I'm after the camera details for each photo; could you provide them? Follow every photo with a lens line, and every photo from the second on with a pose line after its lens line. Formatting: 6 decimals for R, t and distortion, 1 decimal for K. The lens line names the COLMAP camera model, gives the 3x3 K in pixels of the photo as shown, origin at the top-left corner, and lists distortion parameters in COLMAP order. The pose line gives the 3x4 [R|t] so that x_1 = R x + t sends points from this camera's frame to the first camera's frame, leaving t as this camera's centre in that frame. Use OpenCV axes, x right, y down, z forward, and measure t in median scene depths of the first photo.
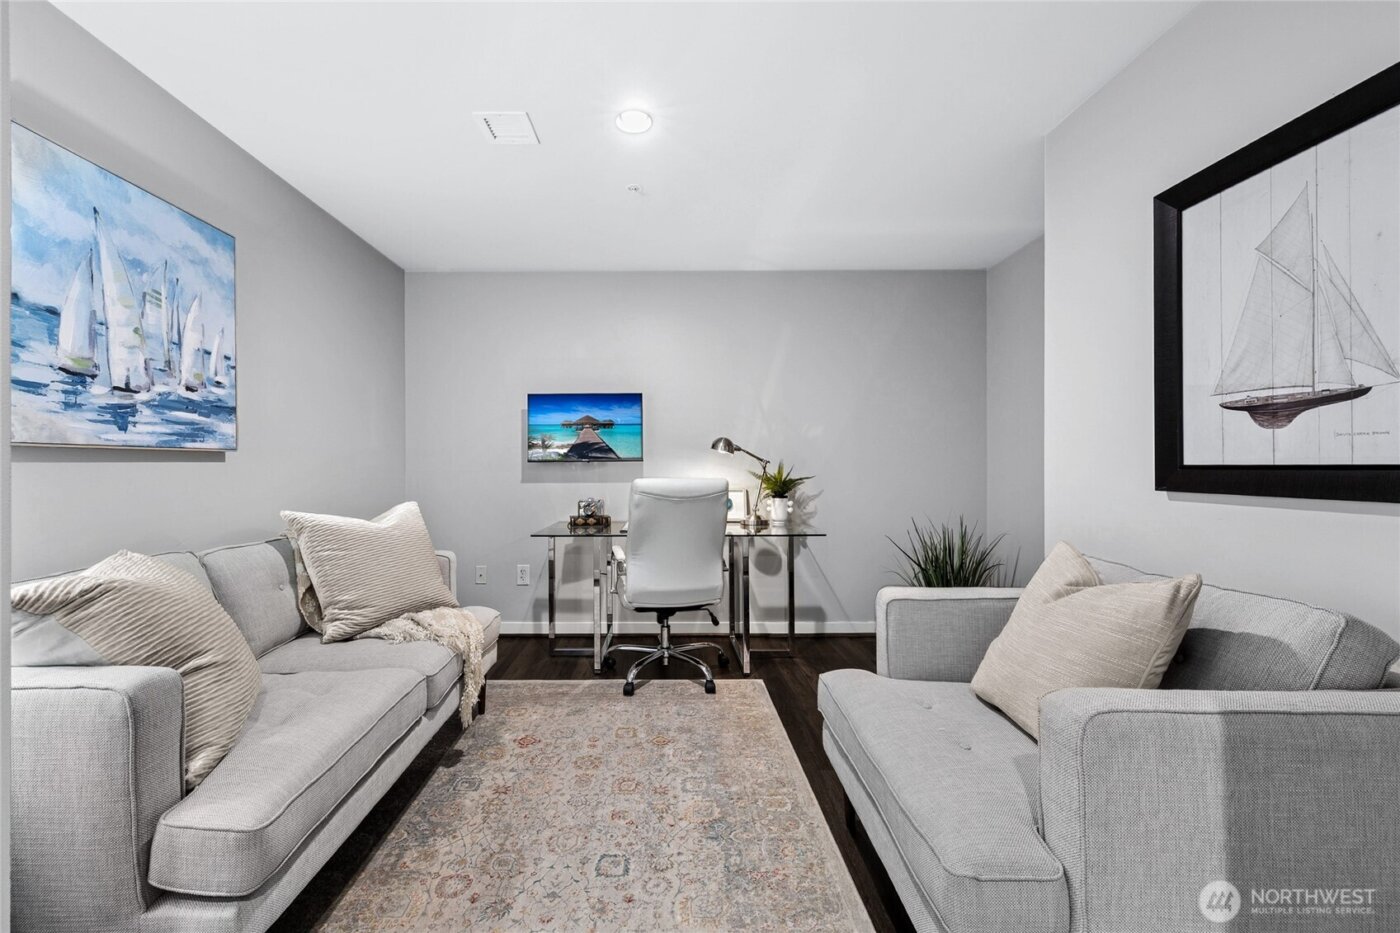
lens RADIAL K [[542.5, 0, 691.1], [0, 542.5, 469.0], [0, 0, 1]] dist [-0.012500, -0.000194]
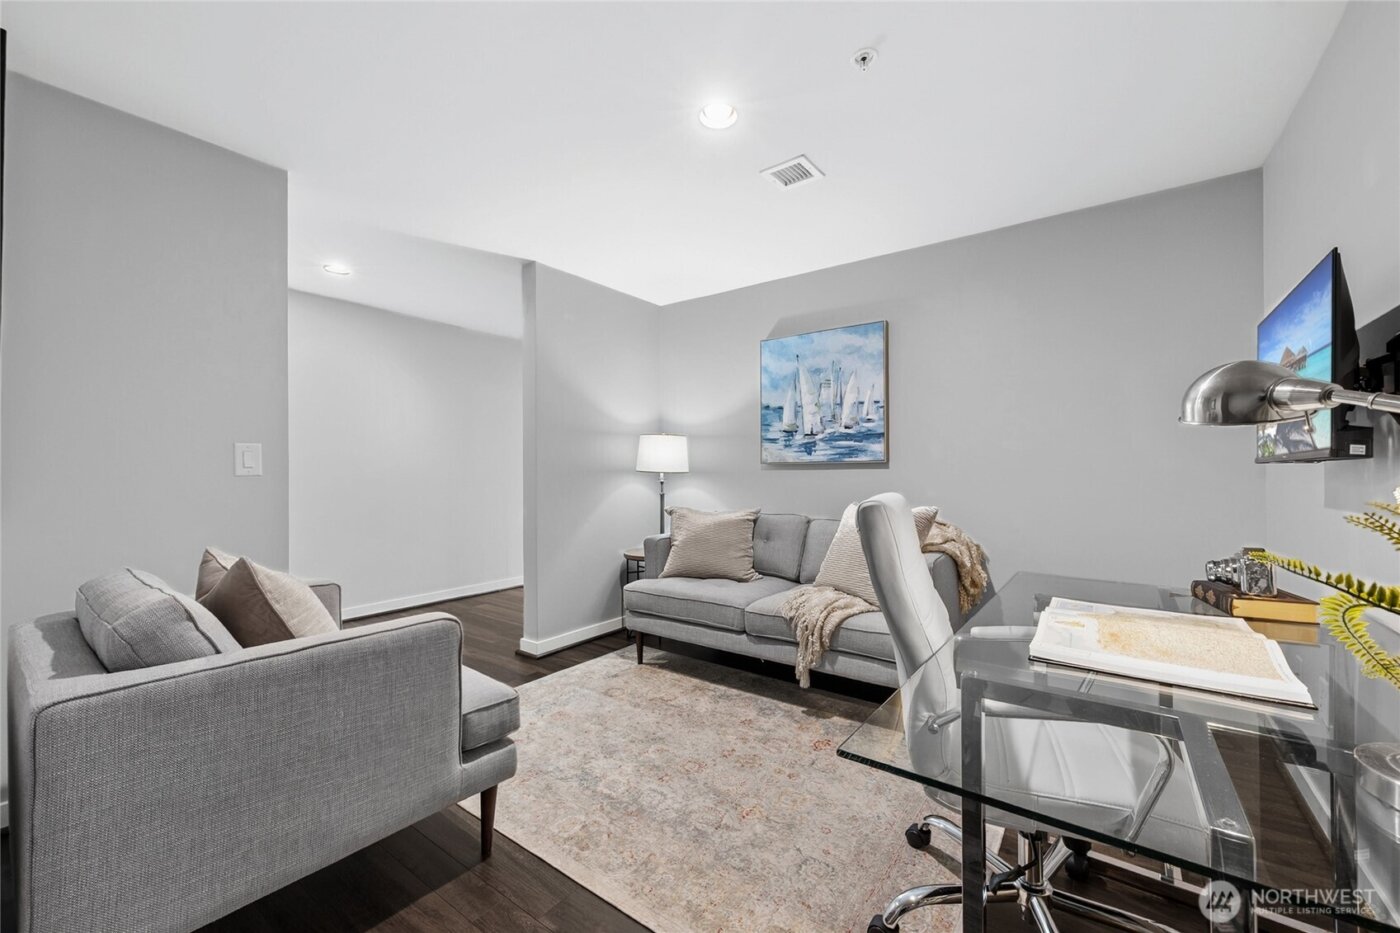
lens RADIAL K [[542.5, 0, 691.1], [0, 542.5, 469.0], [0, 0, 1]] dist [-0.012500, -0.000194]
pose [[-0.601979, 0.002143, -0.798509, 0.852519], [0.002260, 0.999997, 0.000980, -0.018579], [0.798508, -0.001215, -0.601982, 1.810646]]
